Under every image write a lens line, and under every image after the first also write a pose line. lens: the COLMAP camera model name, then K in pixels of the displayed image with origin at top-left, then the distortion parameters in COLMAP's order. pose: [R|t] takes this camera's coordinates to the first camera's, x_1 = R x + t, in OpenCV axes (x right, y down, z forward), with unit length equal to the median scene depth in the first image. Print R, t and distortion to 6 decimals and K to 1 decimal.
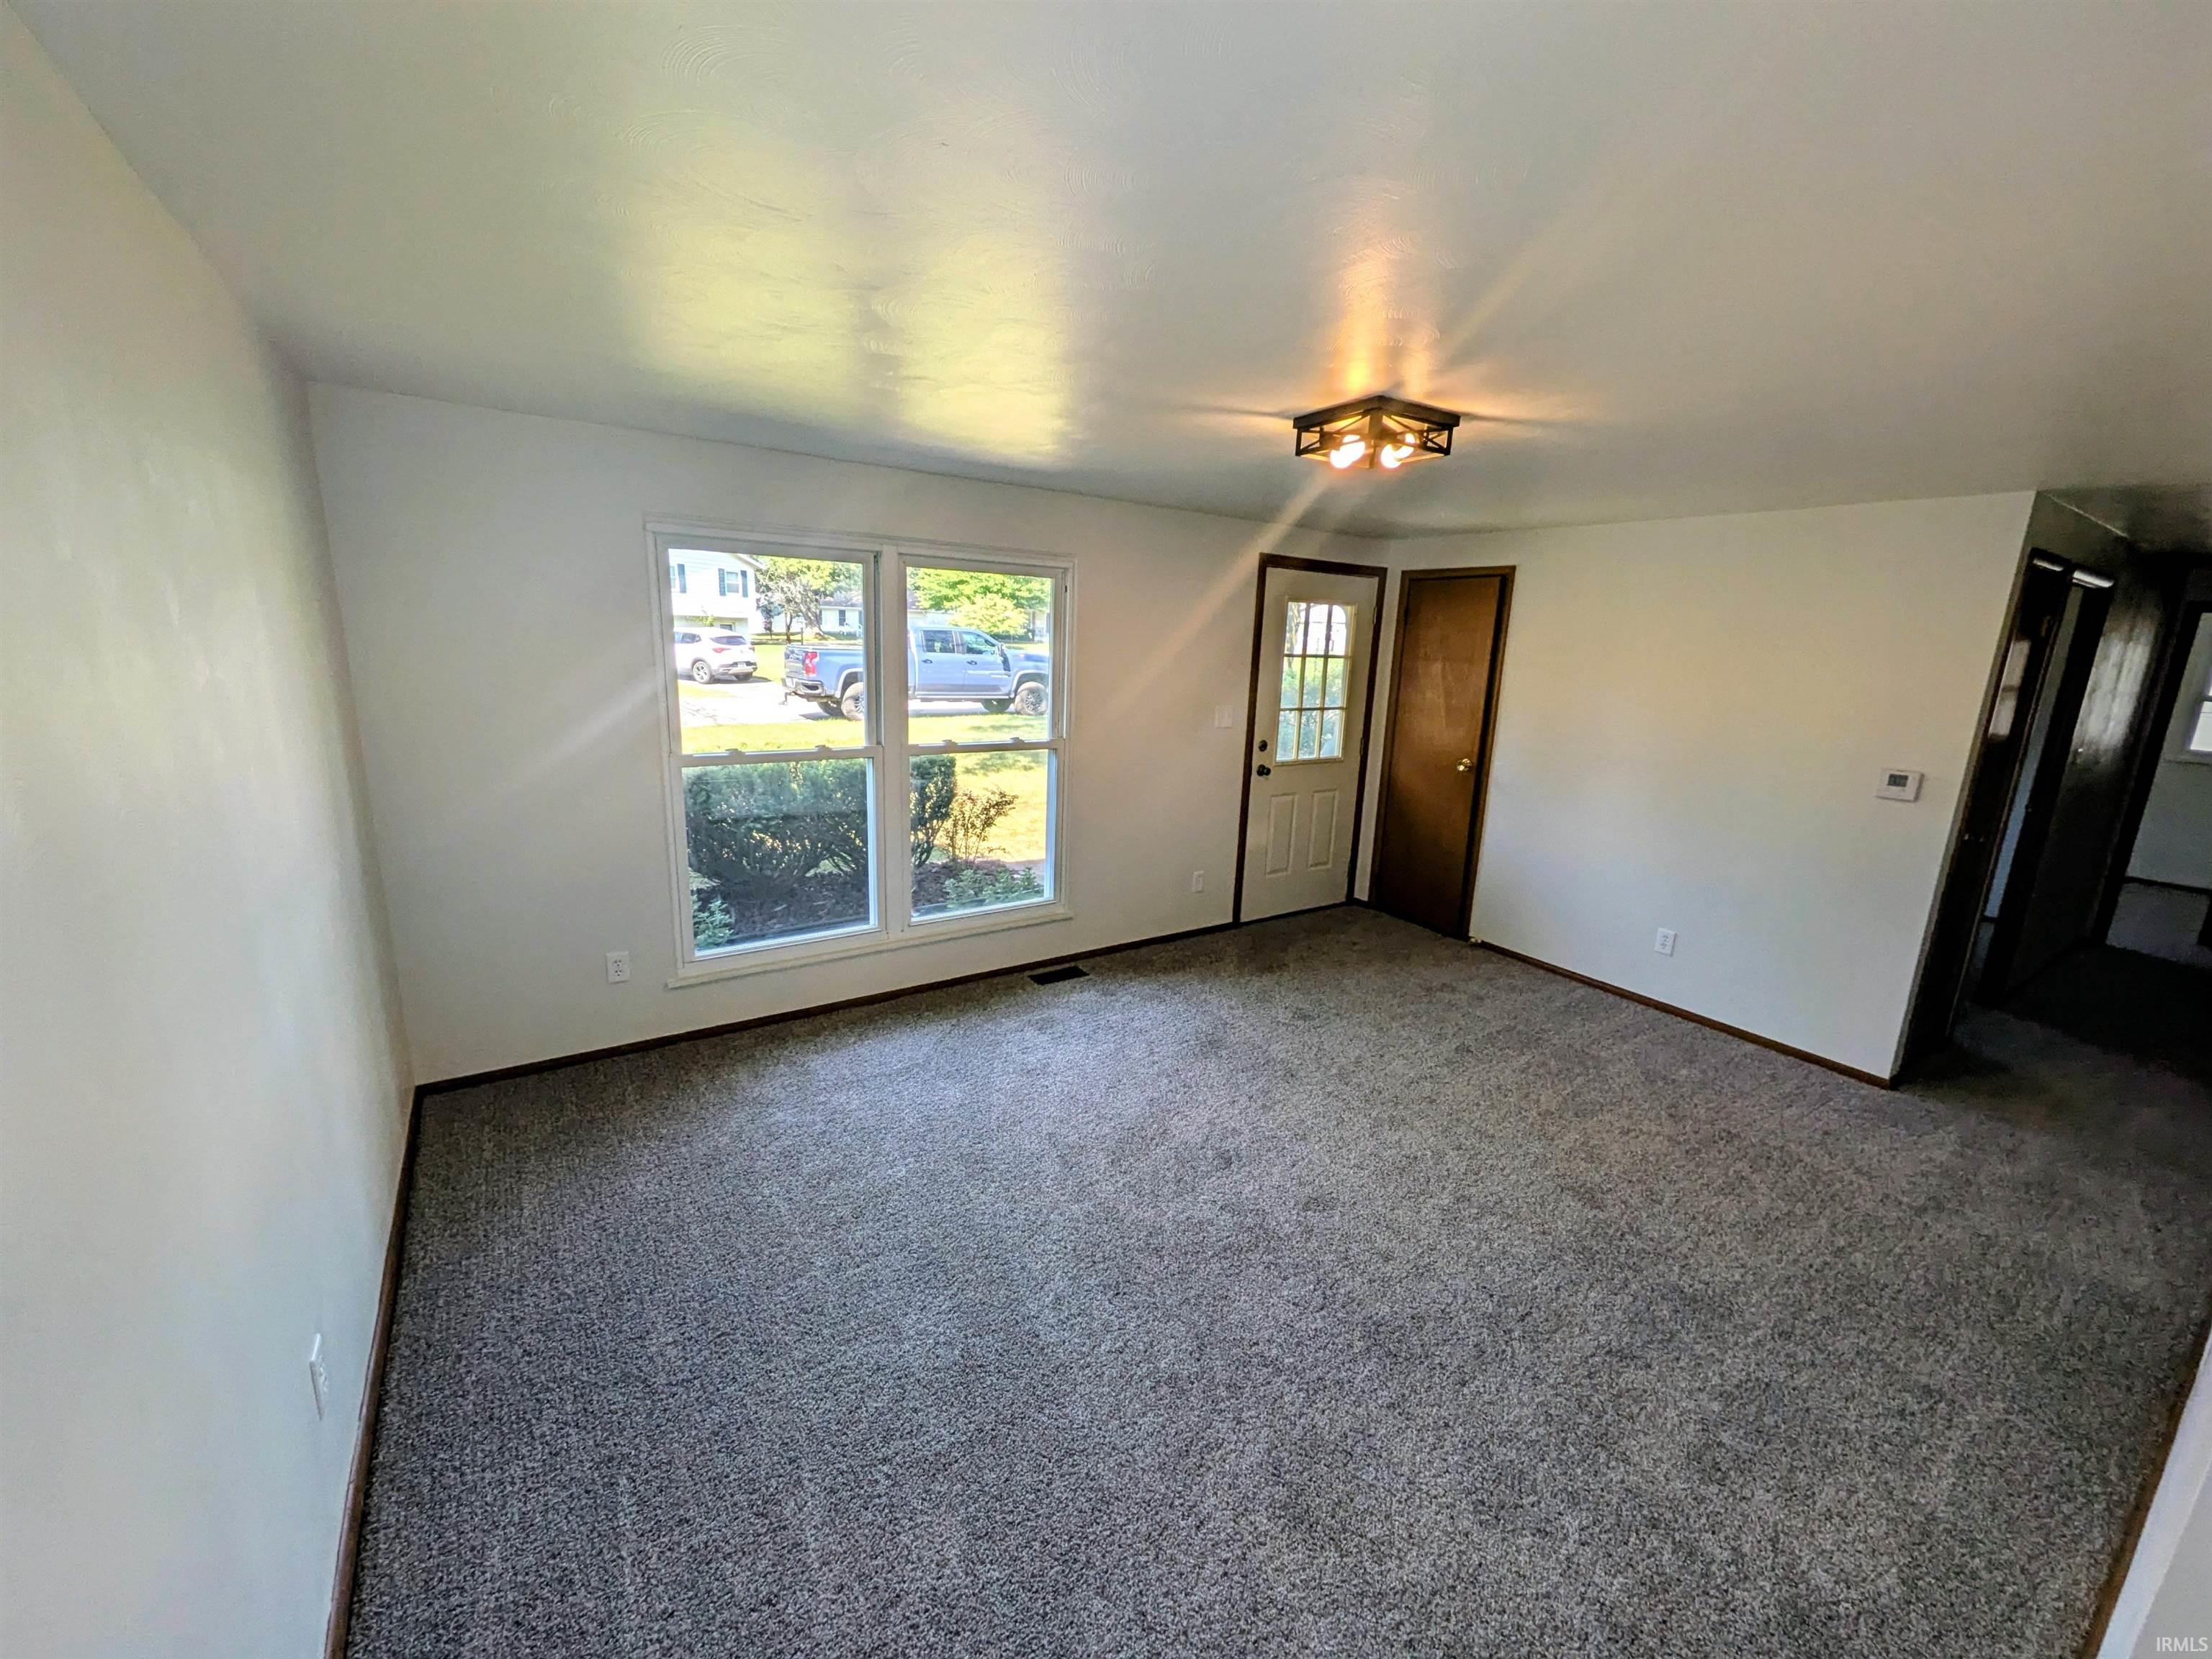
lens RADIAL K [[880.1, 0, 1113.0], [0, 880.1, 829.3], [0, 0, 1]] dist [0.001004, 0.000204]
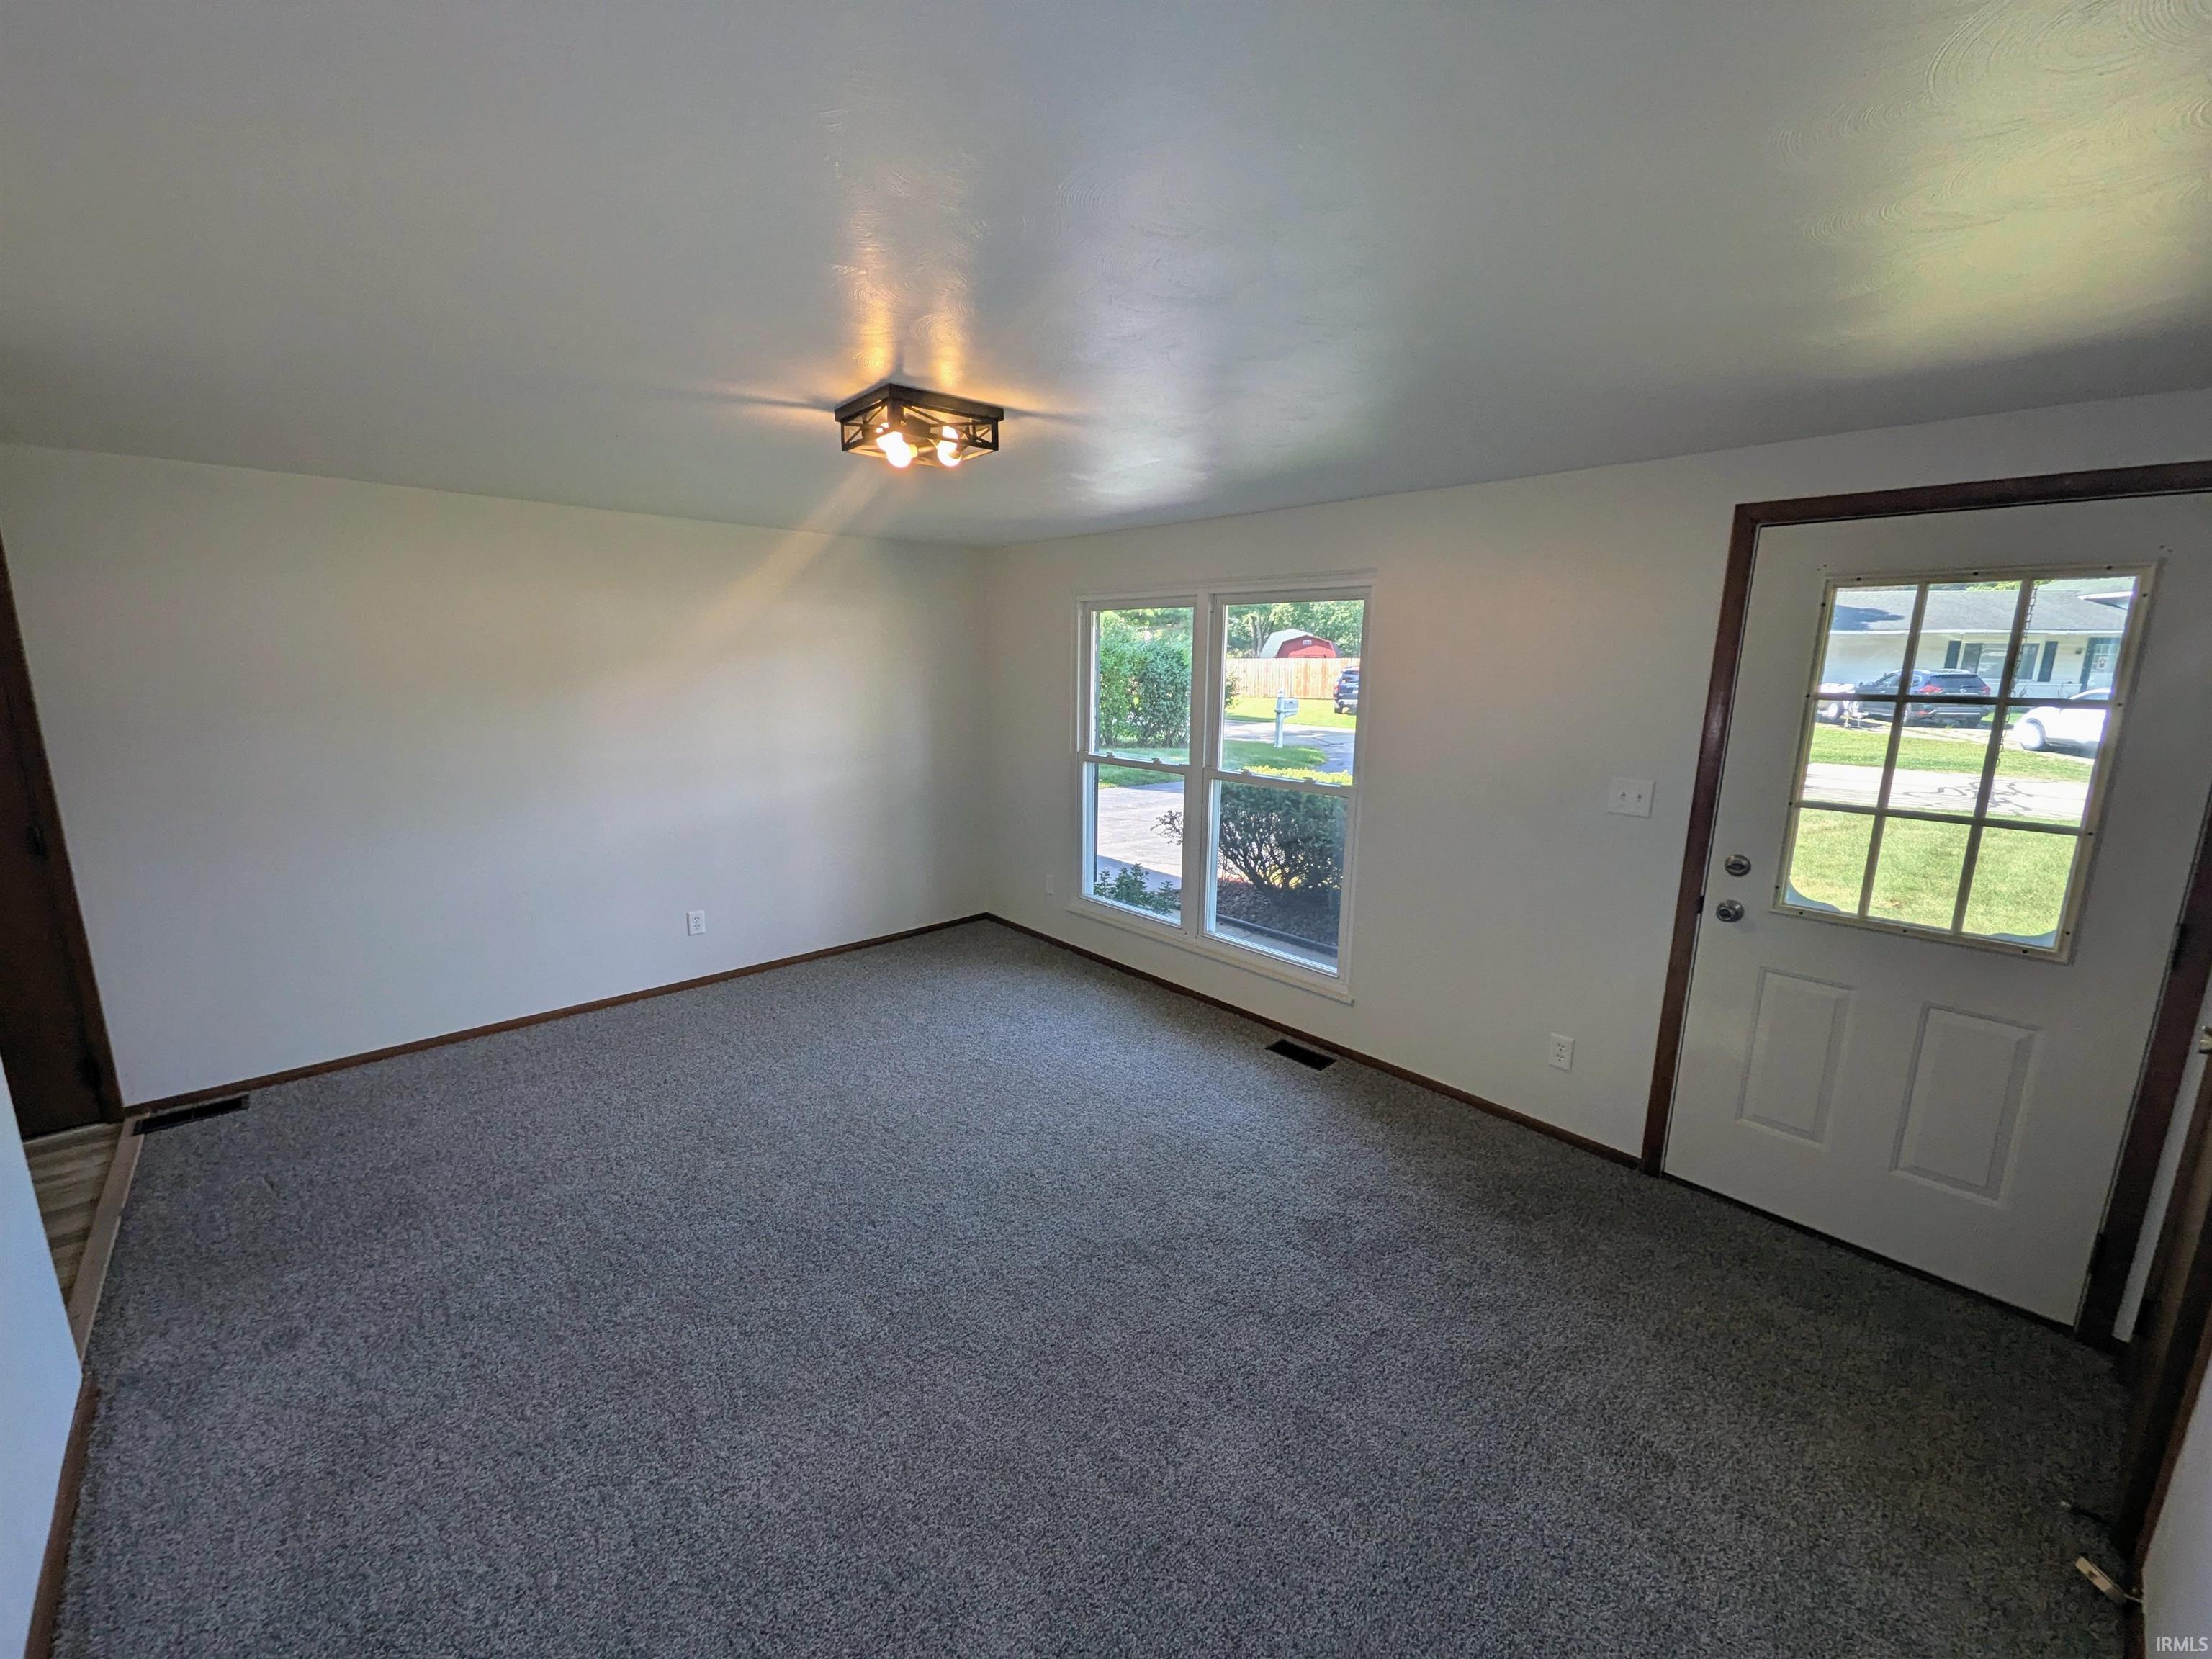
lens RADIAL K [[880.1, 0, 1113.0], [0, 880.1, 829.3], [0, 0, 1]] dist [0.001004, 0.000204]
pose [[0.145247, 0.153363, -0.977437, 0.644545], [-0.222379, 0.967697, 0.118790, -0.098397], [0.964080, 0.200107, 0.174660, 0.555988]]
